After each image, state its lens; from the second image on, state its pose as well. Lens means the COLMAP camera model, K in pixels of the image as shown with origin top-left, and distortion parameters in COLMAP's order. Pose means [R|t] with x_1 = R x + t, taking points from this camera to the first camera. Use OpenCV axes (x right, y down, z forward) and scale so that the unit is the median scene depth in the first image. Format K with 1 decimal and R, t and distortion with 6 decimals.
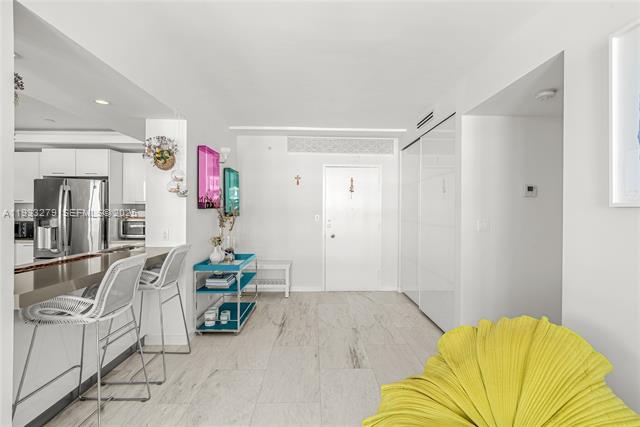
lens RADIAL K [[303.3, 0, 327.5], [0, 303.3, 210.3], [0, 0, 1]] dist [-0.002150, -0.000041]
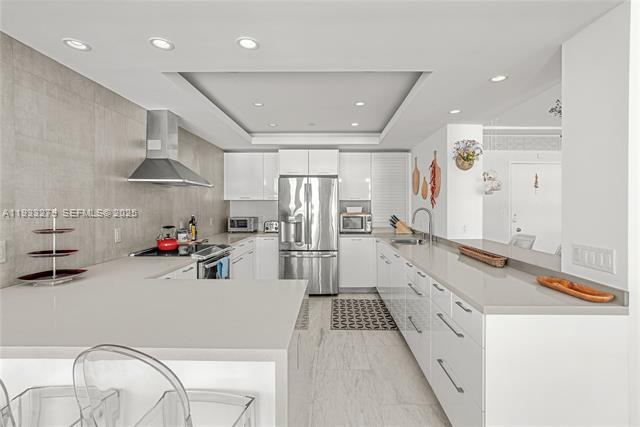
lens RADIAL K [[313.4, 0, 323.4], [0, 313.4, 204.7], [0, 0, 1]] dist [-0.001720, -0.000003]
pose [[0.999643, -0.003815, -0.026426, -0.708263], [0.003807, 0.999993, -0.000364, -0.004720], [0.026427, 0.000263, 0.999651, -0.111980]]
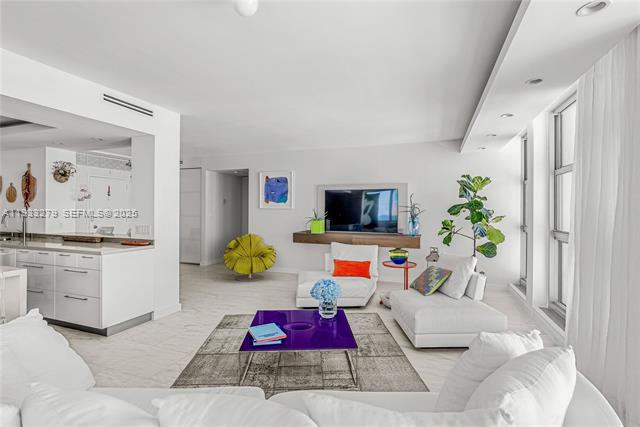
lens RADIAL K [[303.3, 0, 327.5], [0, 303.3, 210.3], [0, 0, 1]] dist [-0.002150, -0.000041]
pose [[0.341787, -0.005528, 0.939761, -1.038904], [-0.005668, 0.999952, 0.007943, -0.009051], [-0.939760, -0.008042, 0.341739, -0.530294]]
